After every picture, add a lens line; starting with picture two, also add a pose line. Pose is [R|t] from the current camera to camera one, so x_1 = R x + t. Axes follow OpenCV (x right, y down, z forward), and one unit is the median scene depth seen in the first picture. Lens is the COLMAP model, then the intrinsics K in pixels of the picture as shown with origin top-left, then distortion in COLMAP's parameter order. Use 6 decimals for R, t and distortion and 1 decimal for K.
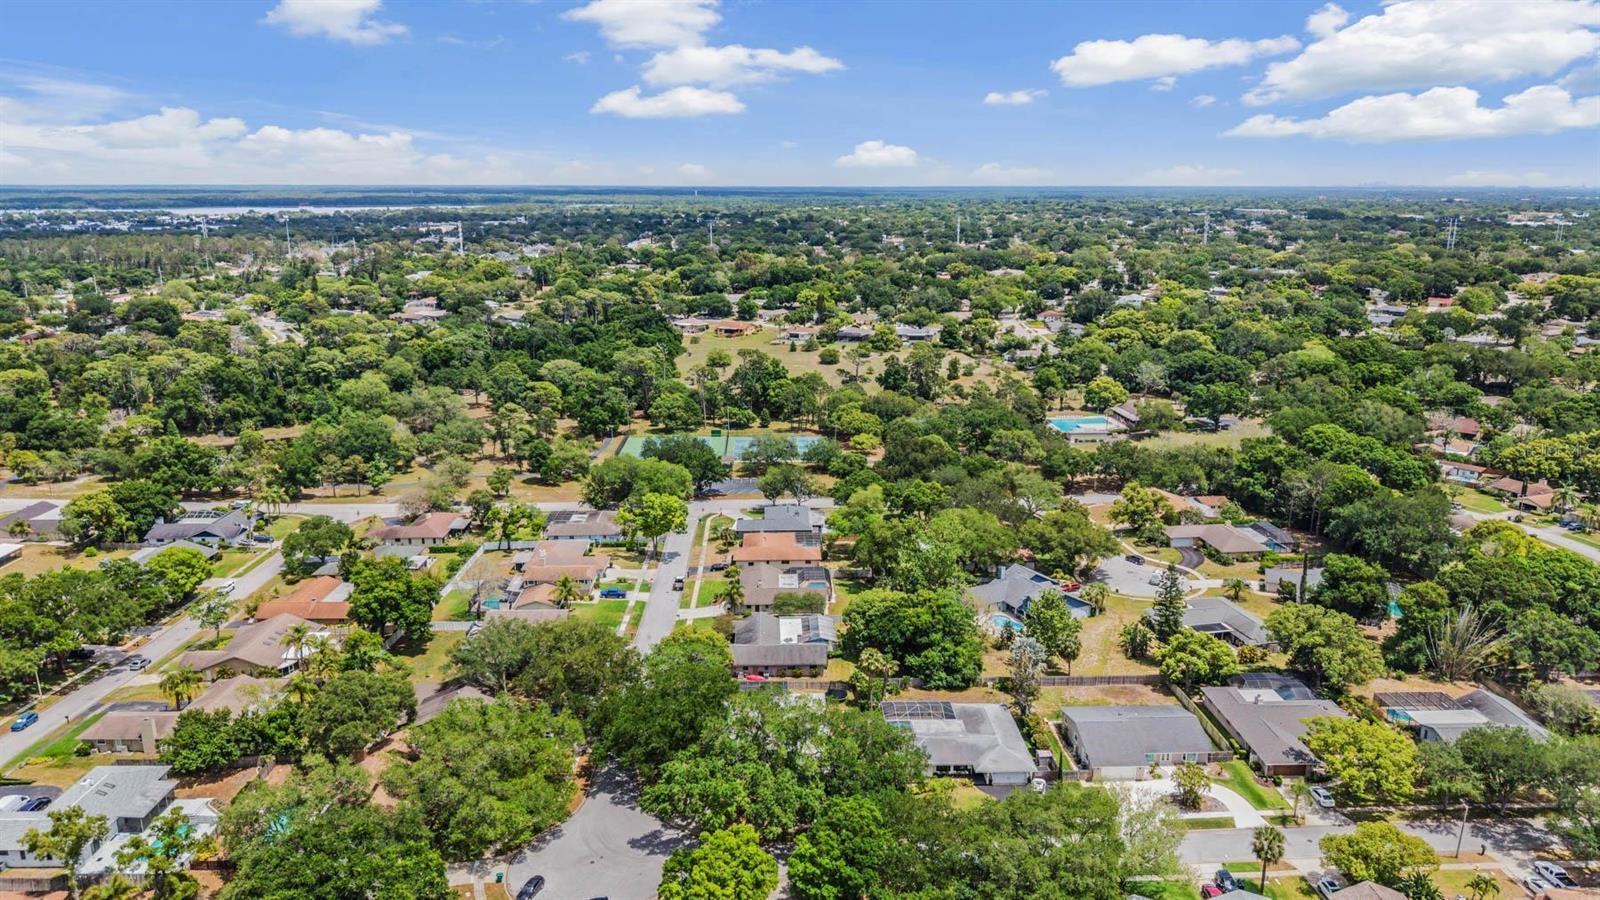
lens RADIAL K [[1056.7, 0, 807.8], [0, 1056.7, 448.7], [0, 0, 1]] dist [0.053503, -0.069250]
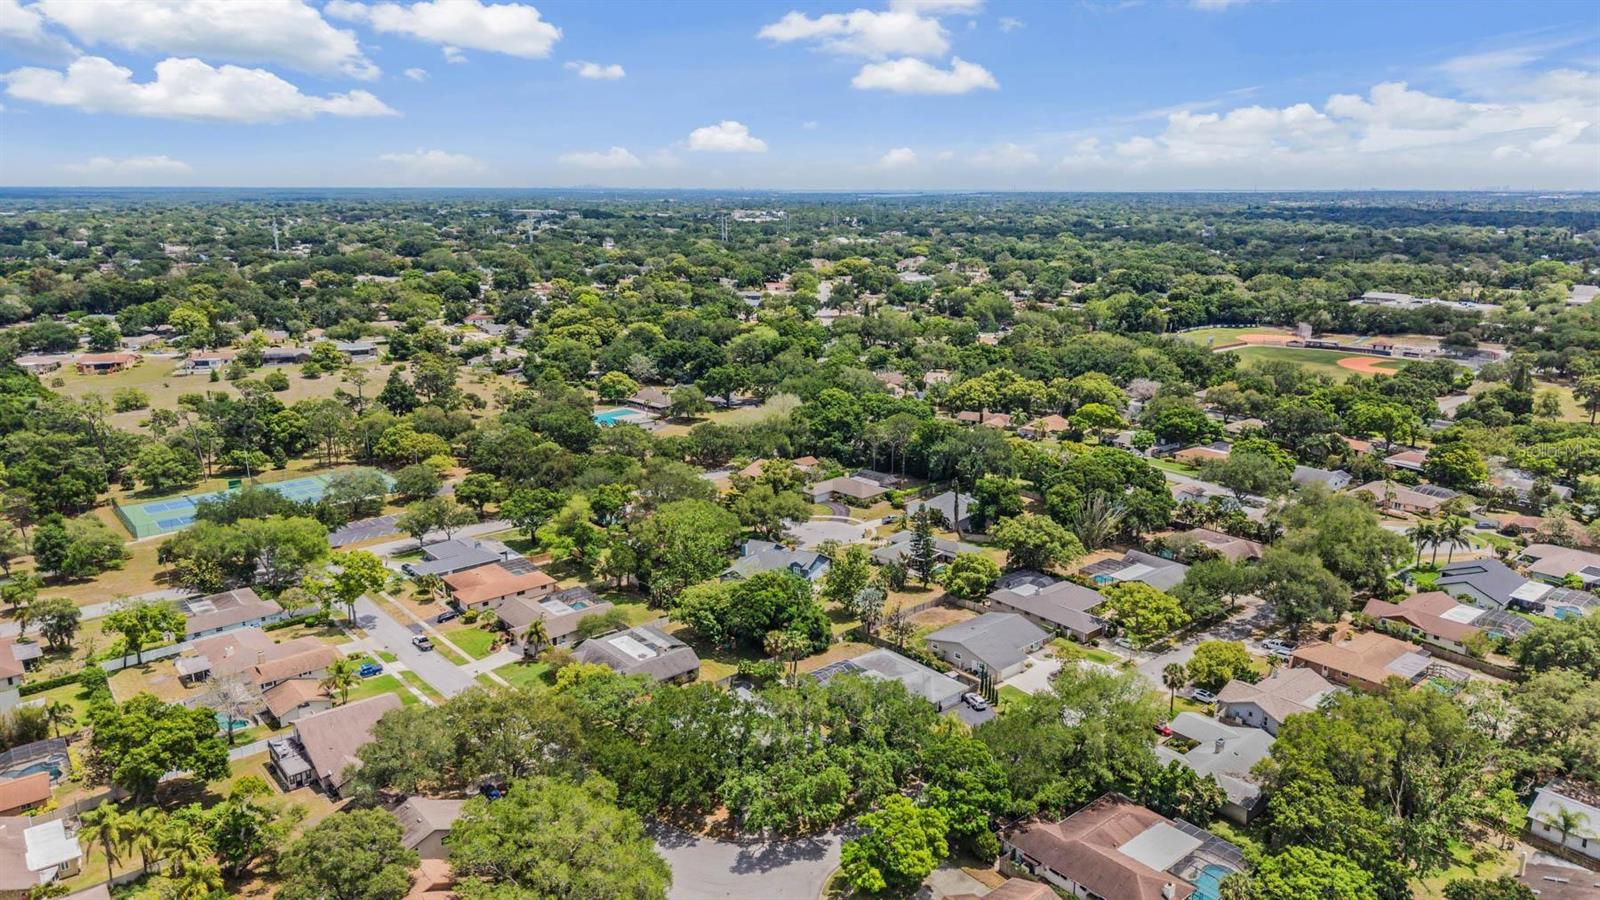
lens RADIAL K [[1056.7, 0, 807.8], [0, 1056.7, 448.7], [0, 0, 1]] dist [0.053503, -0.069250]
pose [[0.780138, -0.148144, 0.607815, -0.351457], [0.148860, 0.987611, 0.049649, -0.024222], [-0.607640, 0.051747, 0.792525, 0.099522]]
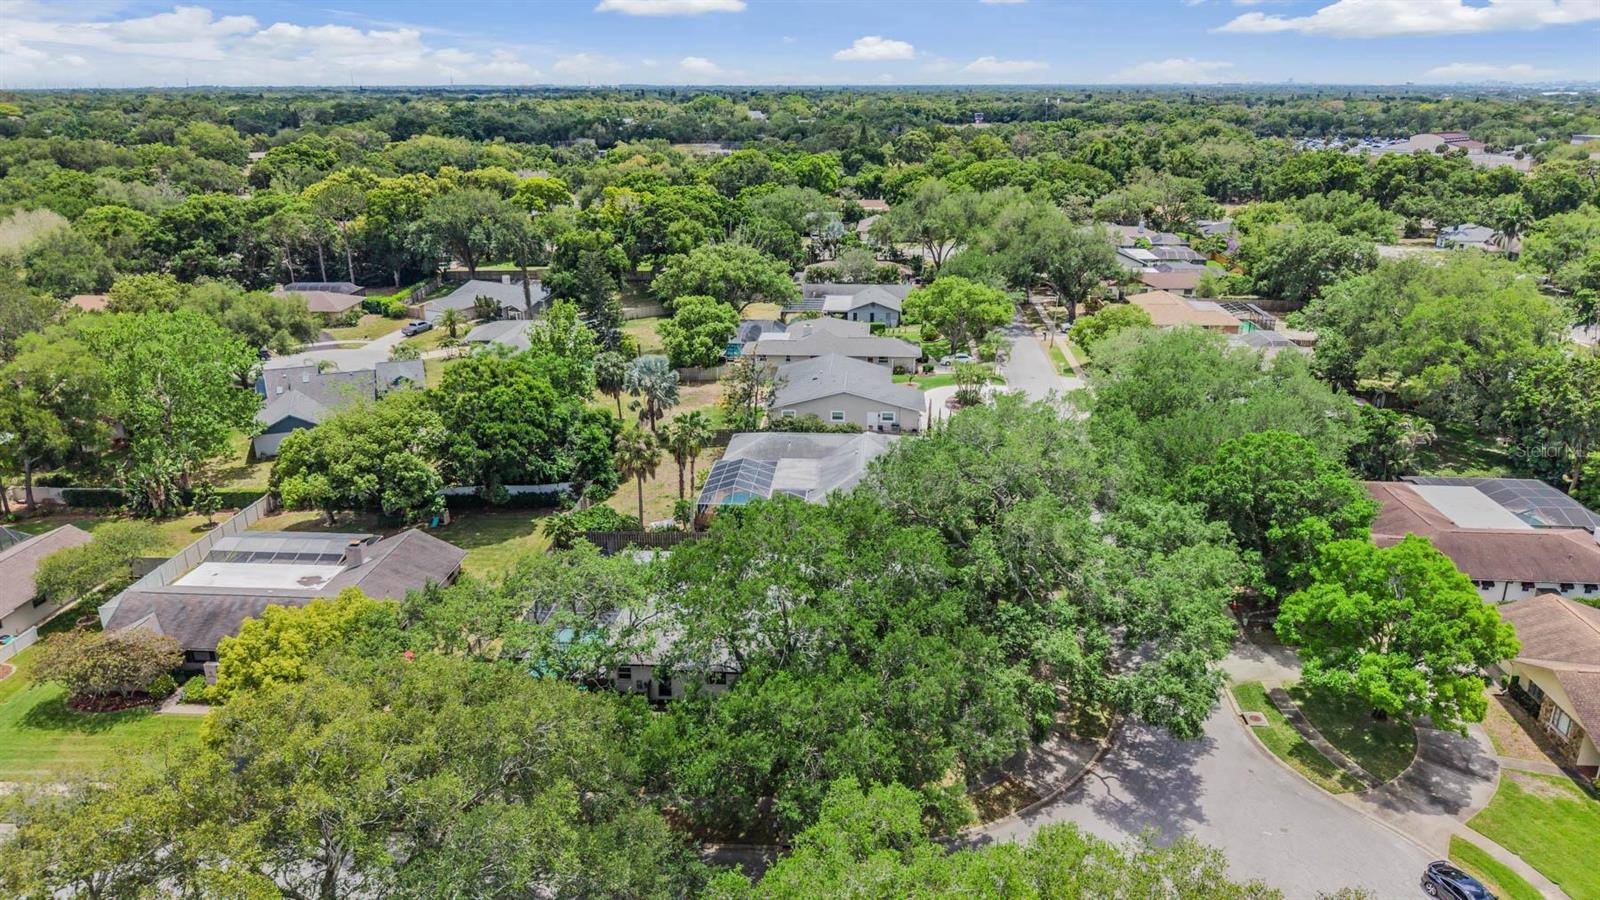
lens RADIAL K [[1063.7, 0, 800.0], [0, 1063.7, 450.0], [0, 0, 1]] dist [0.012041, 0.001661]
pose [[0.116580, -0.322740, 0.939281, -0.271369], [0.248125, 0.925204, 0.287107, 0.051338], [-0.961688, 0.199588, 0.187940, 0.564614]]
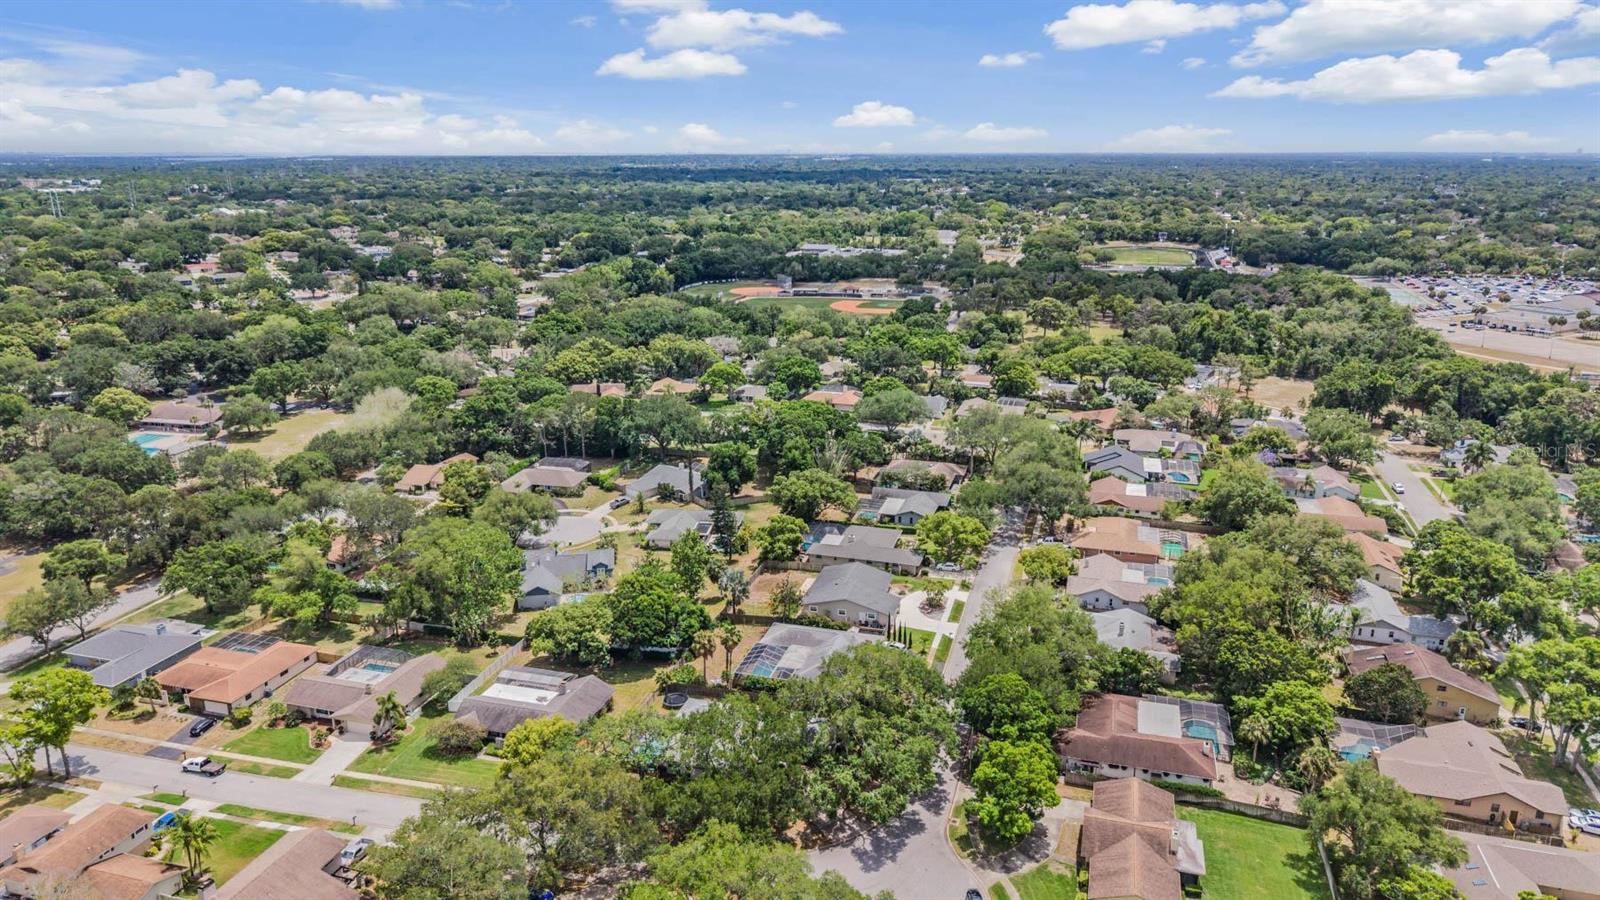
lens RADIAL K [[1056.7, 0, 807.8], [0, 1056.7, 448.7], [0, 0, 1]] dist [0.053503, -0.069250]
pose [[0.310846, -0.256380, 0.915229, -0.509494], [0.229030, 0.954763, 0.189667, -0.089553], [-0.922453, 0.150658, 0.355503, 0.366772]]
